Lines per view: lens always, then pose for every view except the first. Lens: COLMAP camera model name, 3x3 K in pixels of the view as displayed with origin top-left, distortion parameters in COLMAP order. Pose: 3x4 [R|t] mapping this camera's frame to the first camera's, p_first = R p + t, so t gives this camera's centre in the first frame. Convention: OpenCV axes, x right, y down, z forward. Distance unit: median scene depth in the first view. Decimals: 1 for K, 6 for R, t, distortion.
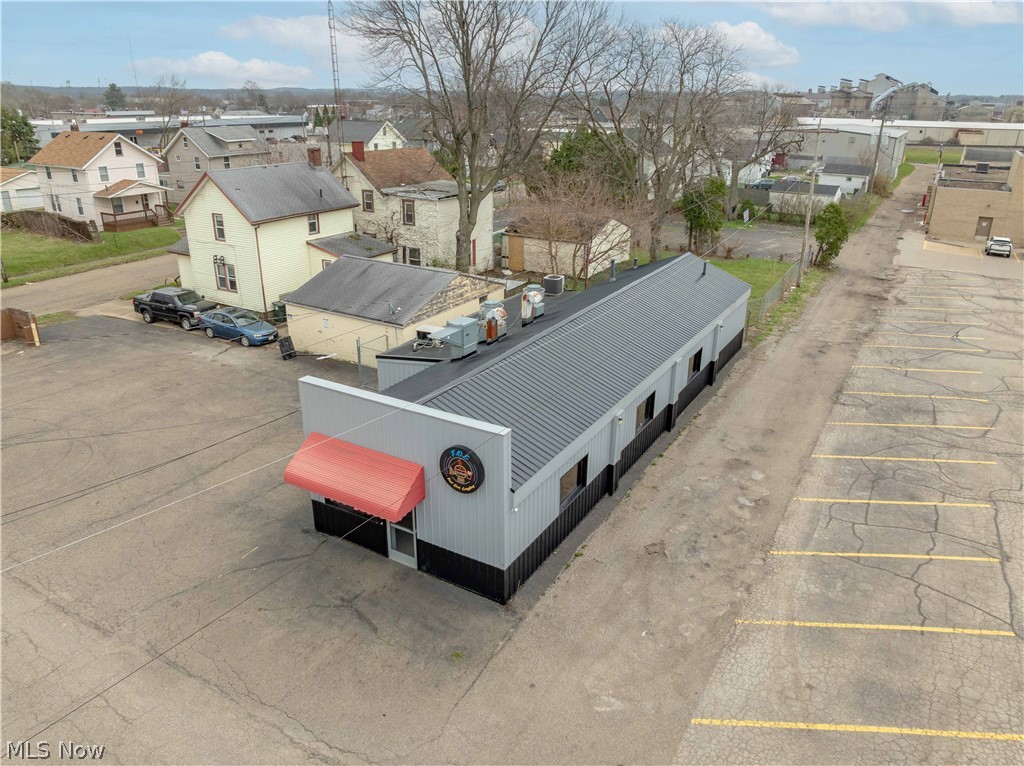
lens RADIAL K [[721.9, 0, 512.9], [0, 721.9, 384.9], [0, 0, 1]] dist [-0.052516, 0.023275]
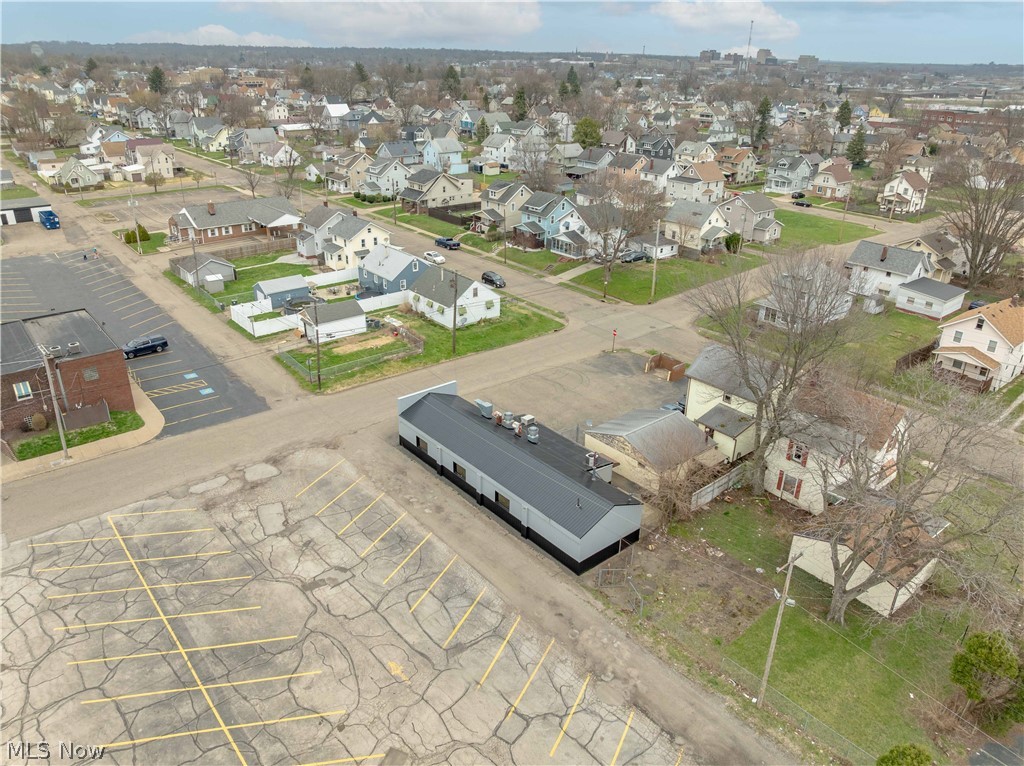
lens RADIAL K [[721.9, 0, 512.9], [0, 721.9, 384.9], [0, 0, 1]] dist [-0.052516, 0.023275]
pose [[-0.335246, 0.381806, -0.861298, 1.737719], [-0.370272, 0.787243, 0.493100, -1.199996], [0.866319, 0.484224, -0.122548, 1.091710]]
